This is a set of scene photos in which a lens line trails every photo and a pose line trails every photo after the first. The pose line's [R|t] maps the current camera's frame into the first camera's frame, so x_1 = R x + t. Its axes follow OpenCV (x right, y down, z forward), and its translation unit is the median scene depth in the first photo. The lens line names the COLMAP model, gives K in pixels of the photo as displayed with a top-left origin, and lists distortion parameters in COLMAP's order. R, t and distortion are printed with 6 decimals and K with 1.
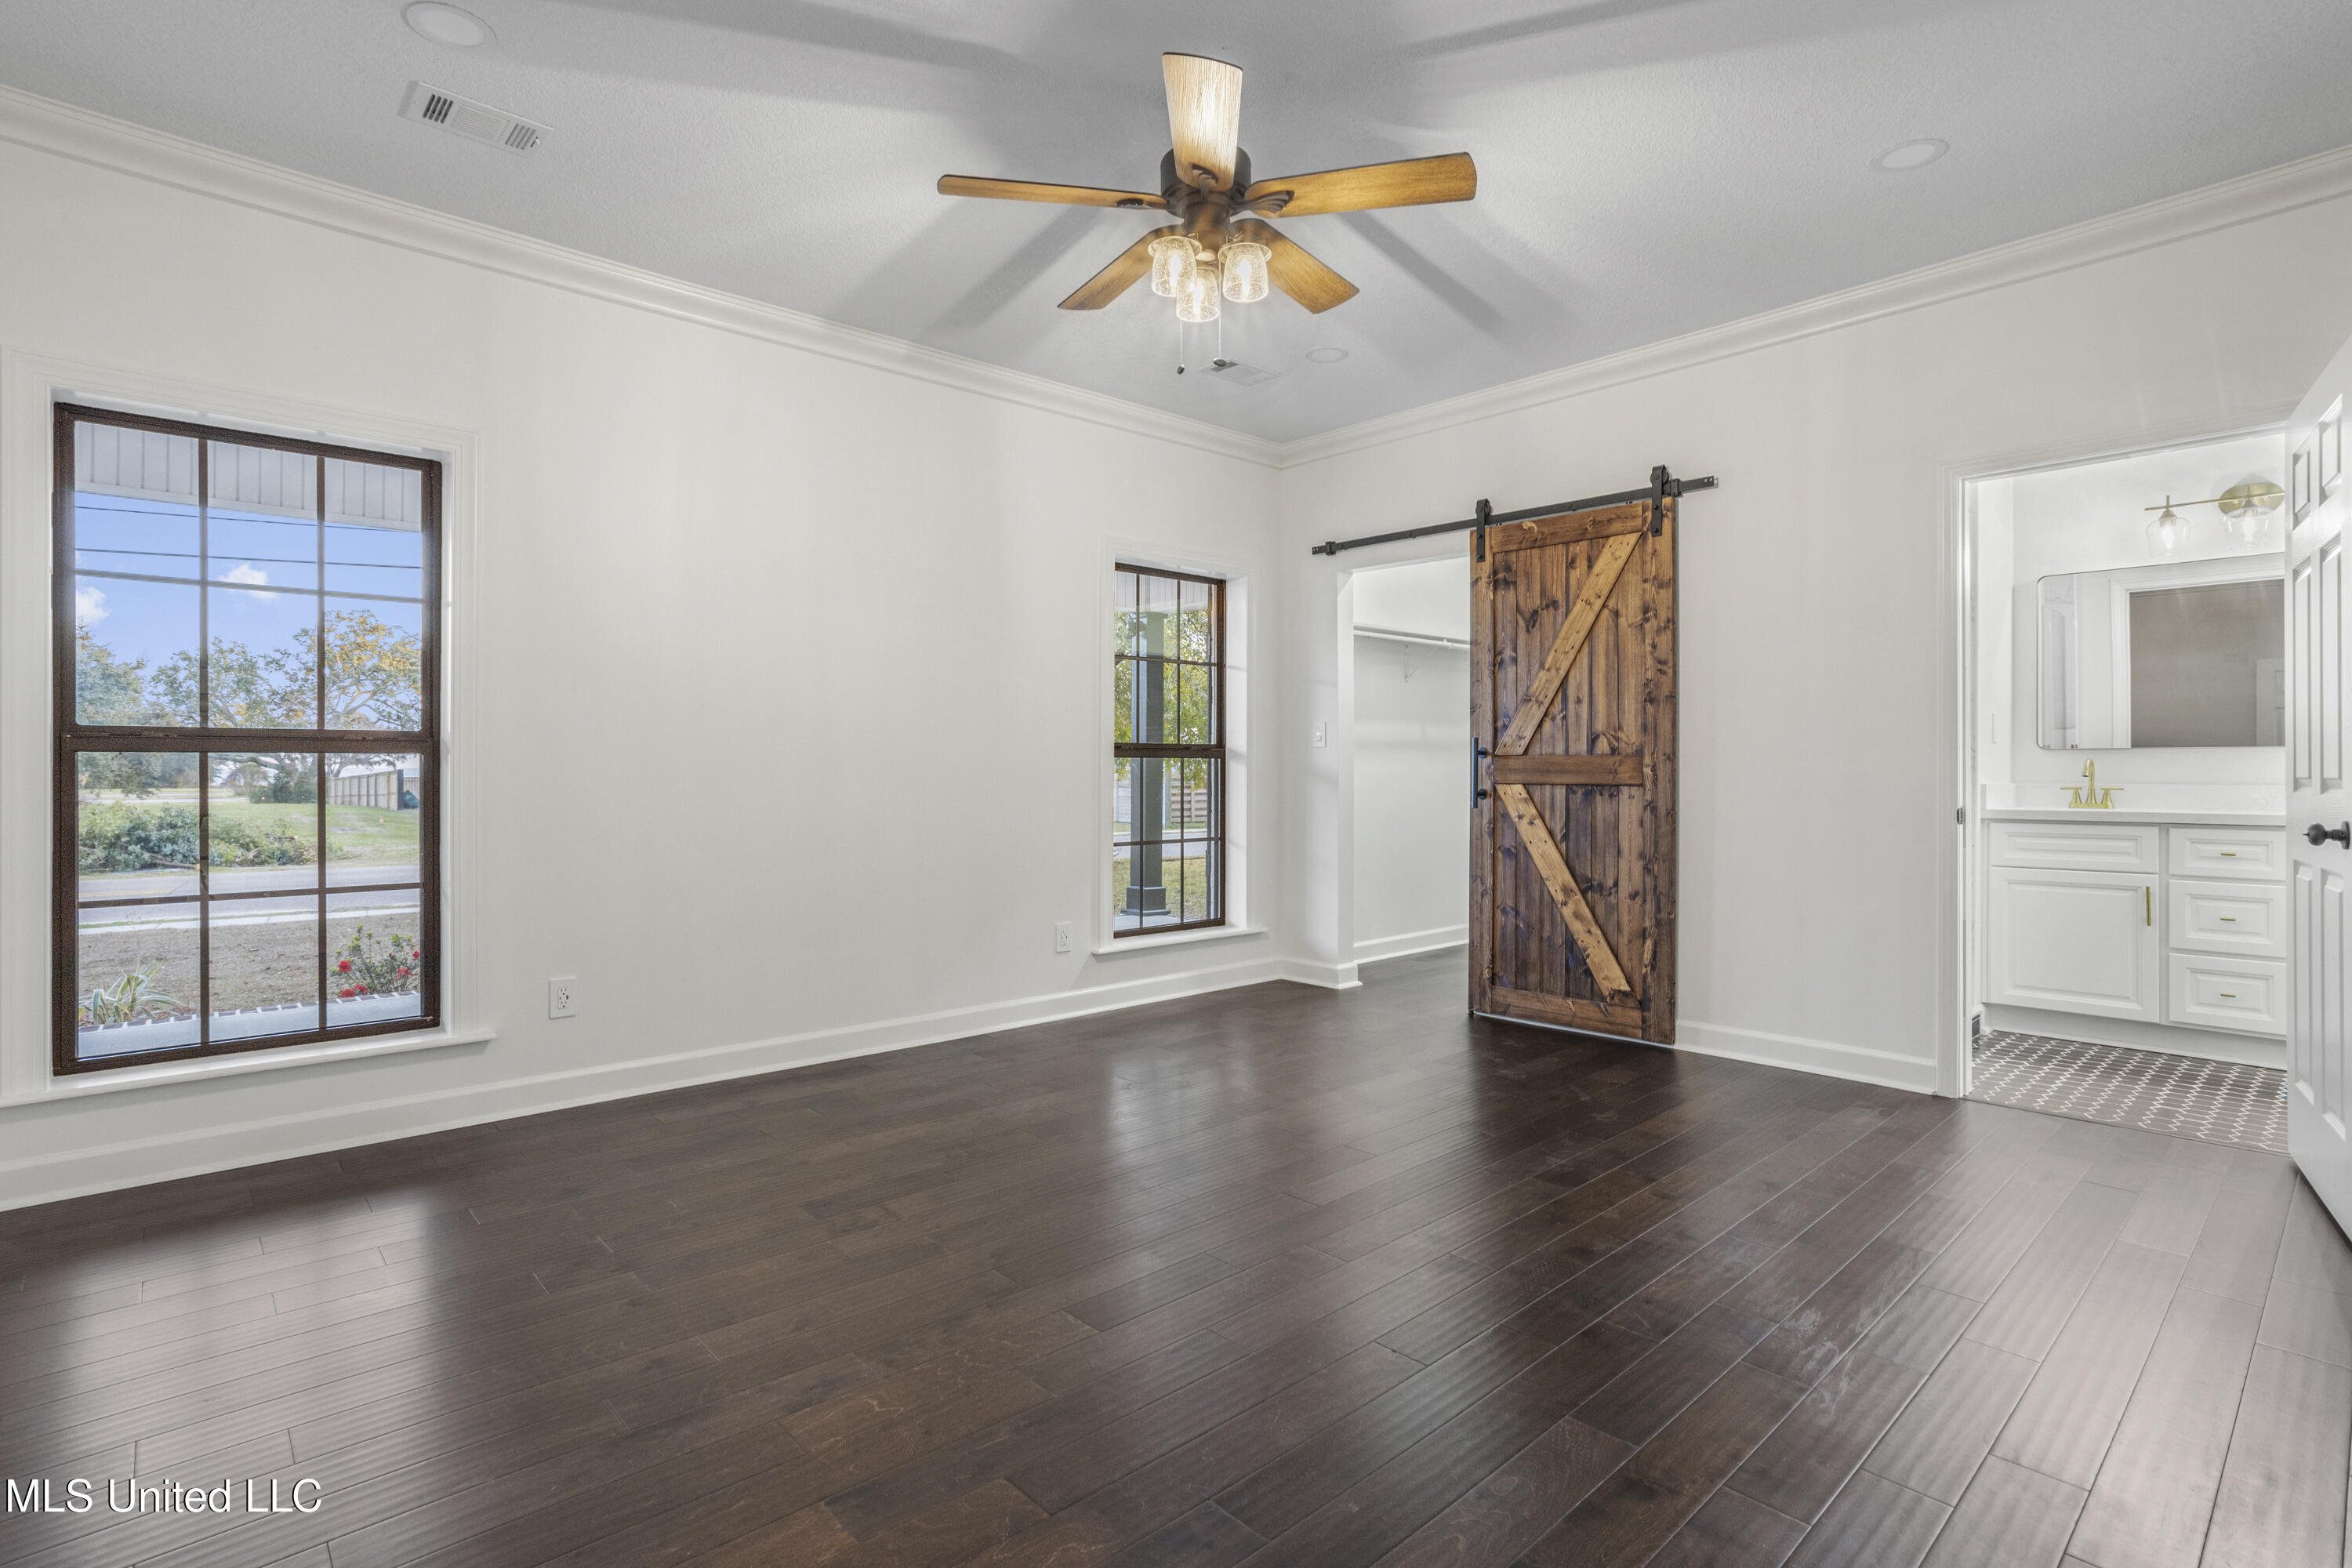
lens RADIAL K [[1135.5, 0, 1162.7], [0, 1135.5, 771.7], [0, 0, 1]] dist [-0.041223, 0.023461]
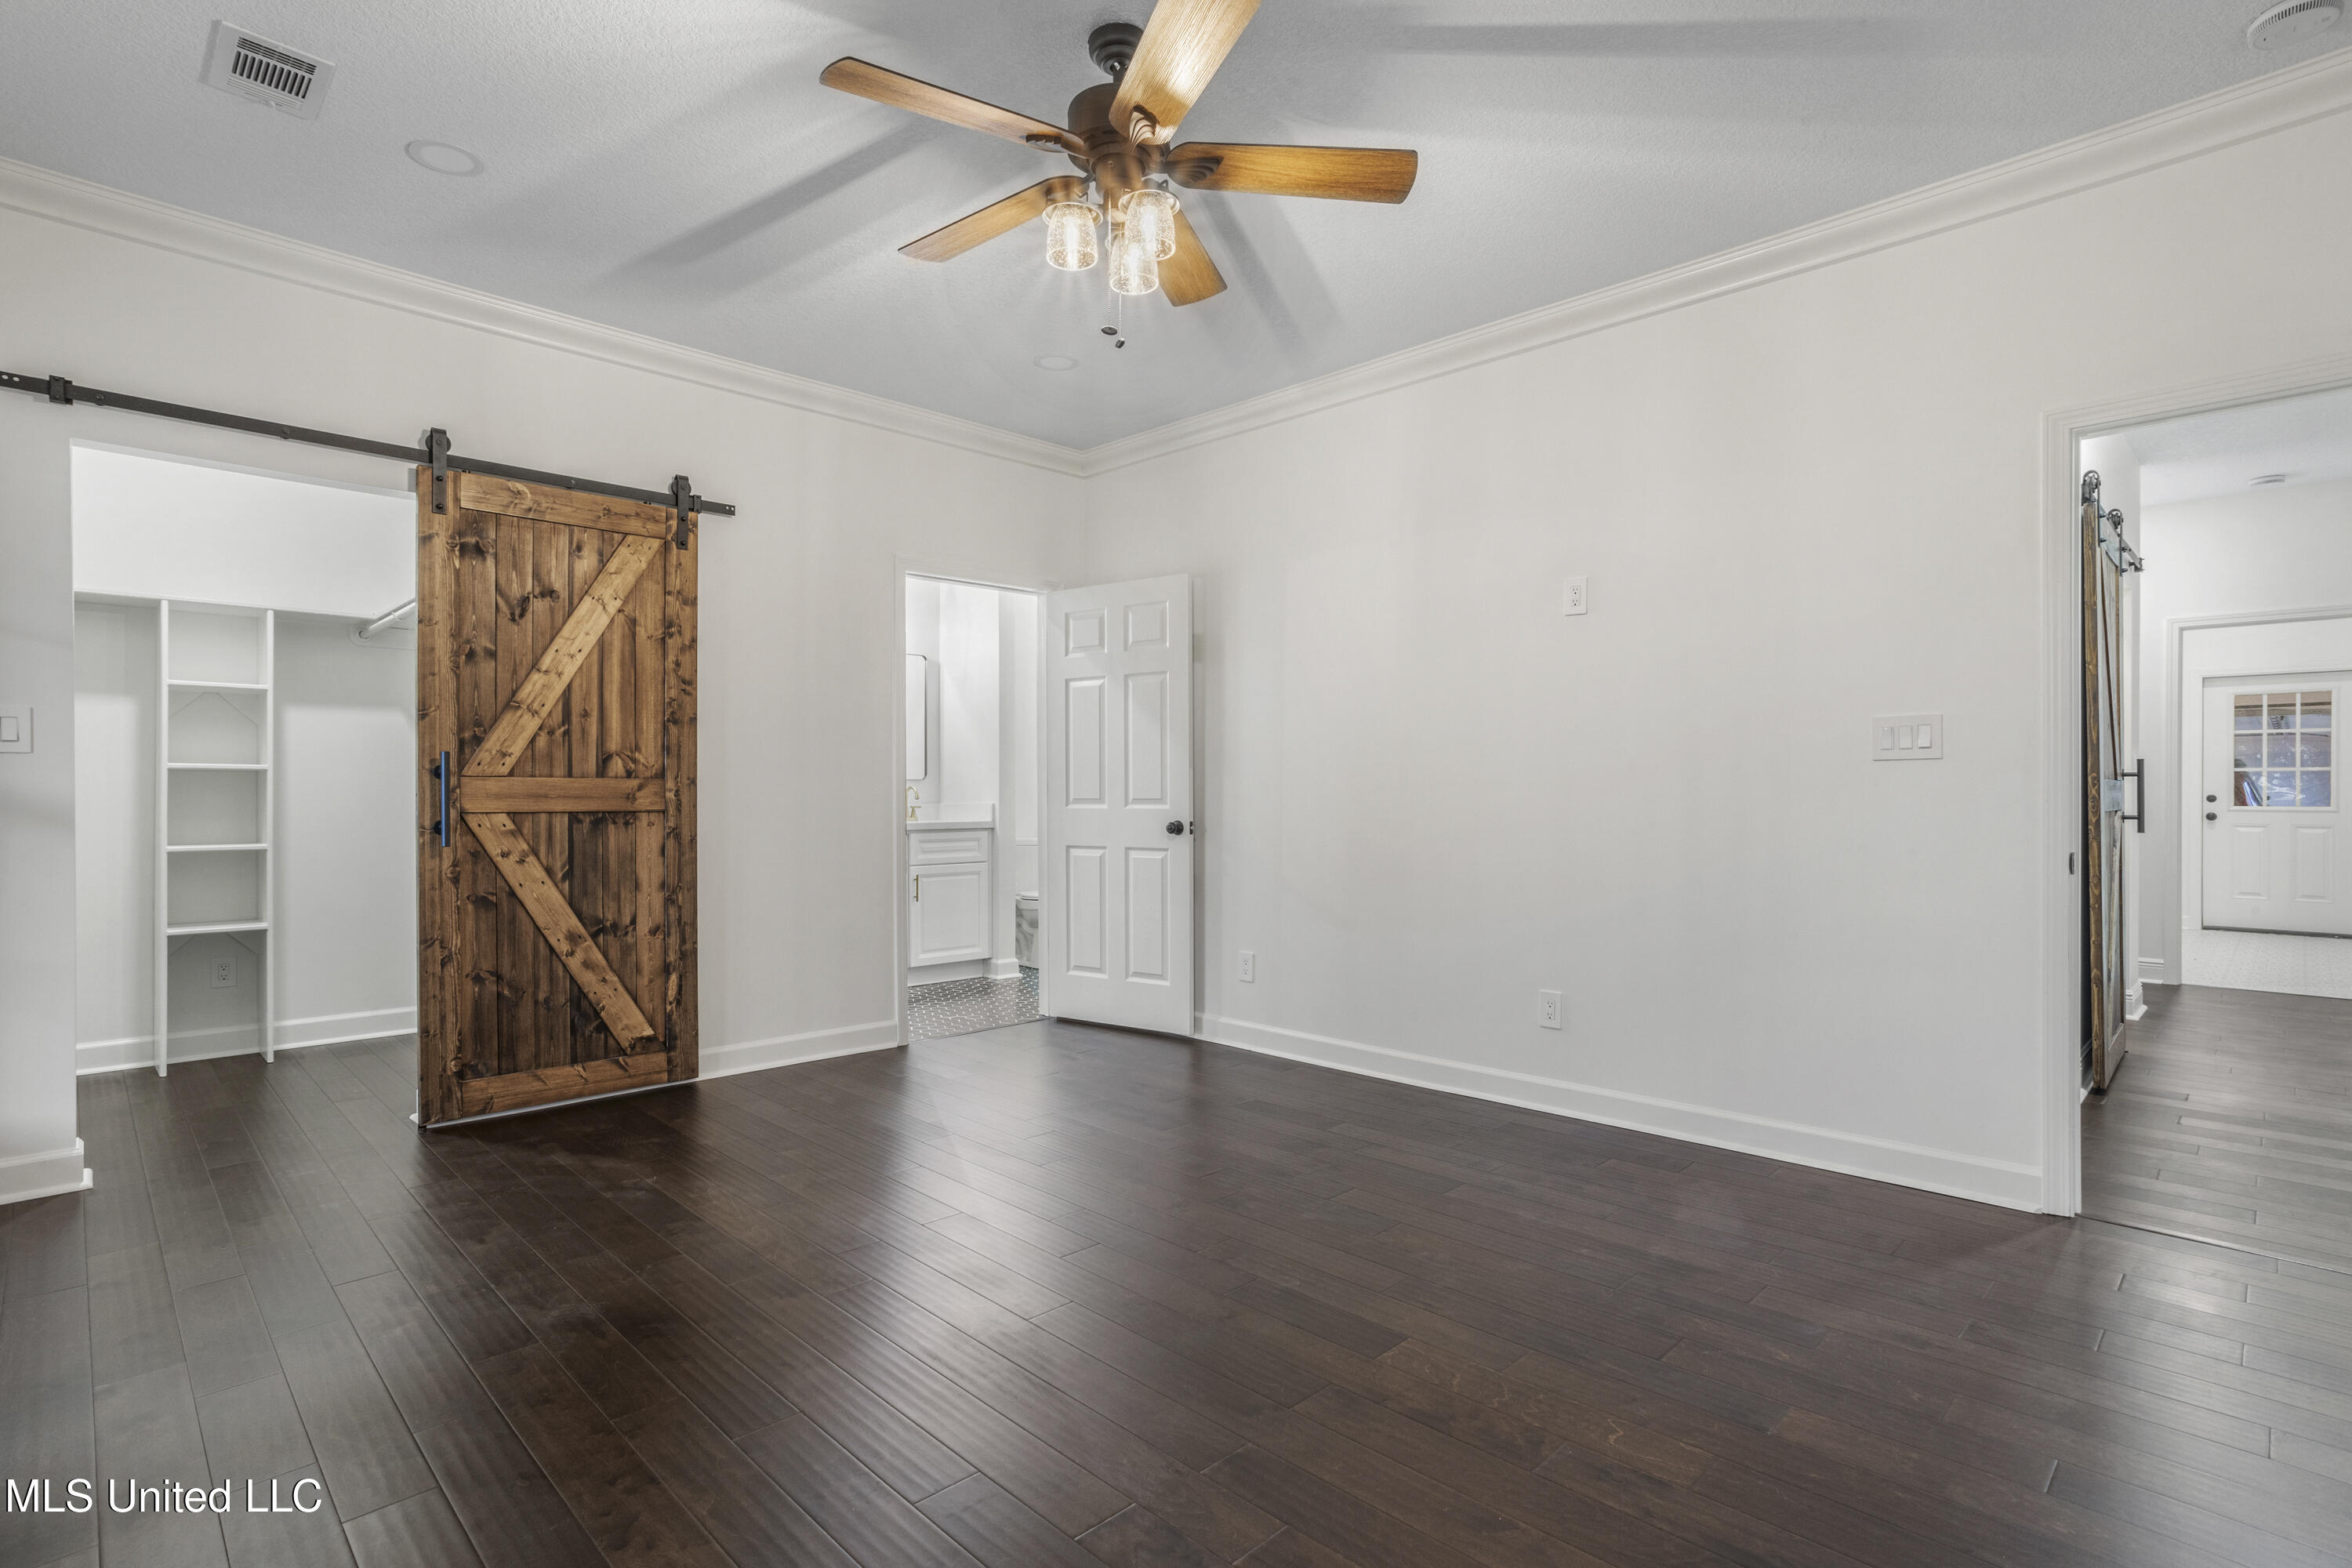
lens RADIAL K [[1135.5, 0, 1171.7], [0, 1135.5, 790.9], [0, 0, 1]] dist [-0.041223, 0.023461]
pose [[-0.030676, -0.004735, 0.999518, -0.485713], [-0.005277, 0.999976, 0.004575, -0.010592], [-0.999515, -0.005134, -0.030700, 0.566606]]
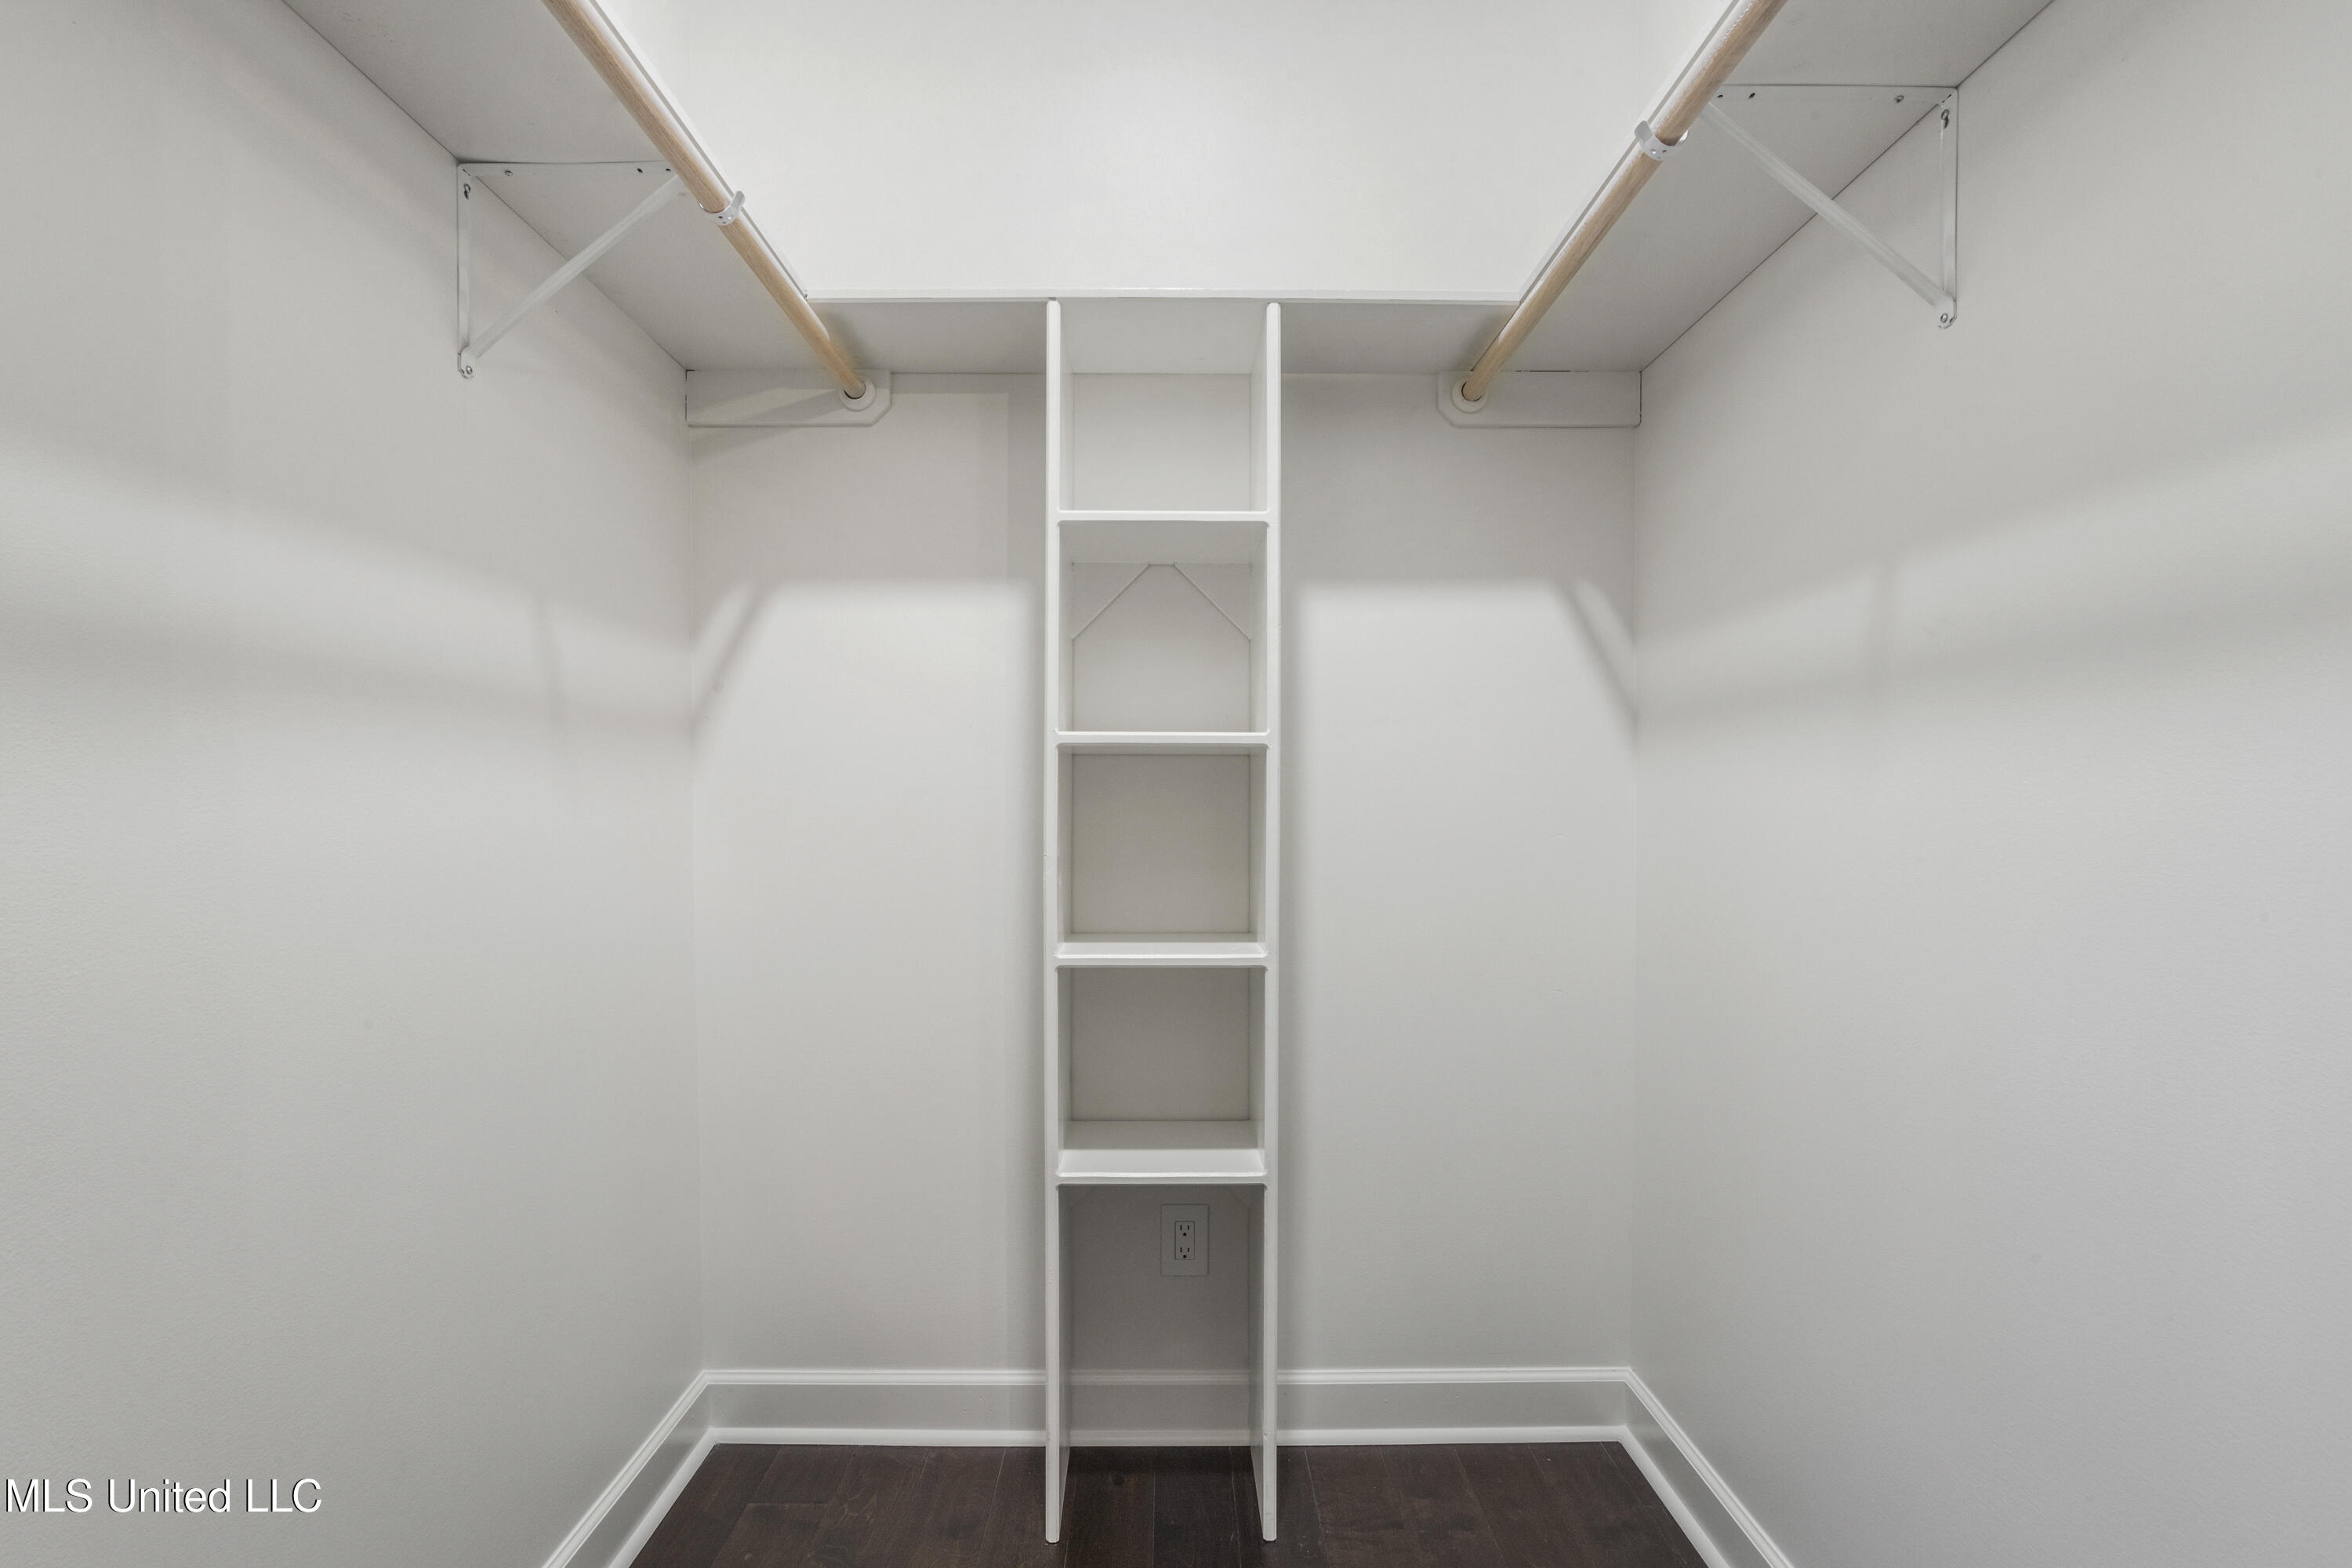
lens RADIAL K [[1135.5, 0, 1175.1], [0, 1135.5, 788.7], [0, 0, 1]] dist [-0.041223, 0.023461]
pose [[0.673154, -0.001087, 0.739502, 0.021197], [-0.003179, 0.999985, 0.004363, -0.009190], [-0.739496, -0.005288, 0.673140, 0.950060]]
